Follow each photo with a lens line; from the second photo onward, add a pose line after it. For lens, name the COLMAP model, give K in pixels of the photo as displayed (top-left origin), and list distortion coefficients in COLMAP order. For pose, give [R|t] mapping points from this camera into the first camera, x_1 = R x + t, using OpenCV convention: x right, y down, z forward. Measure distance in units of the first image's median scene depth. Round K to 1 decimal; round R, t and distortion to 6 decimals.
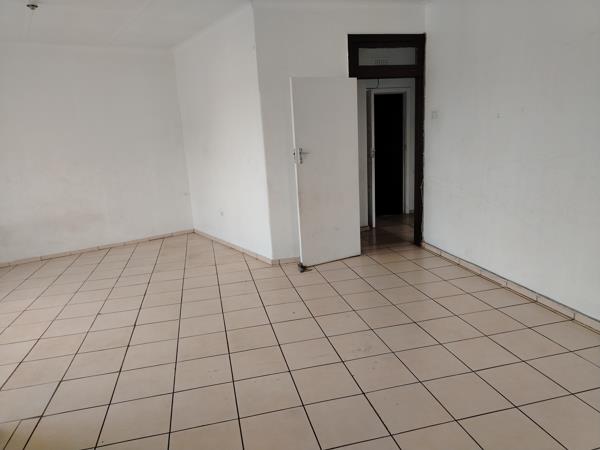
lens RADIAL K [[418.8, 0, 300.1], [0, 418.8, 228.3], [0, 0, 1]] dist [0.047183, -0.045039]
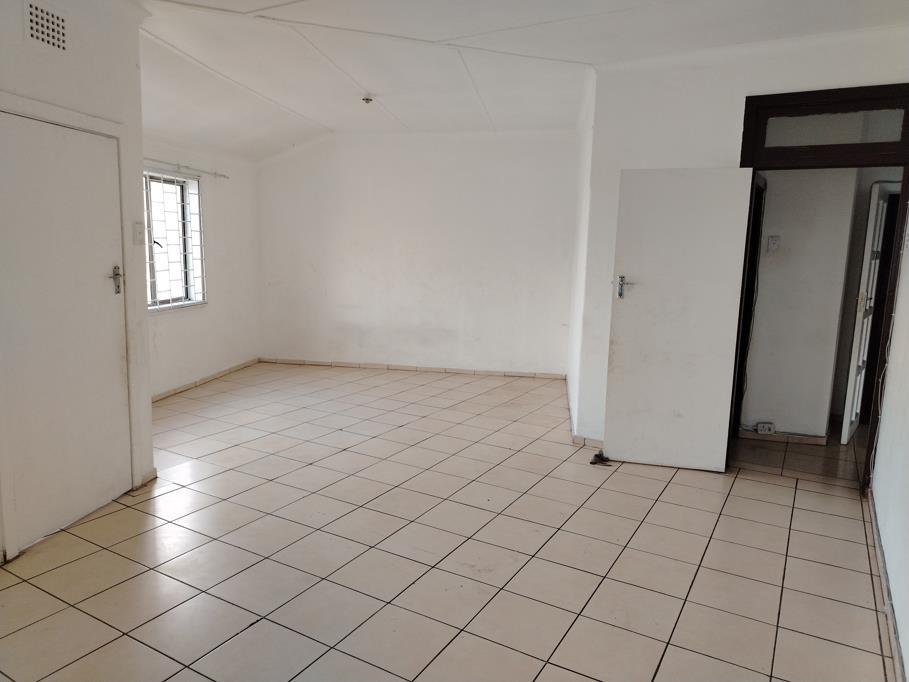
lens RADIAL K [[634.5, 0, 451.2], [0, 634.5, 343.3], [0, 0, 1]] dist [0.047183, -0.045039]
pose [[0.716126, 0.180387, -0.674259, 0.485140], [-0.220747, 0.974974, 0.026384, -0.054812], [0.662144, 0.129946, 0.738024, 0.107180]]
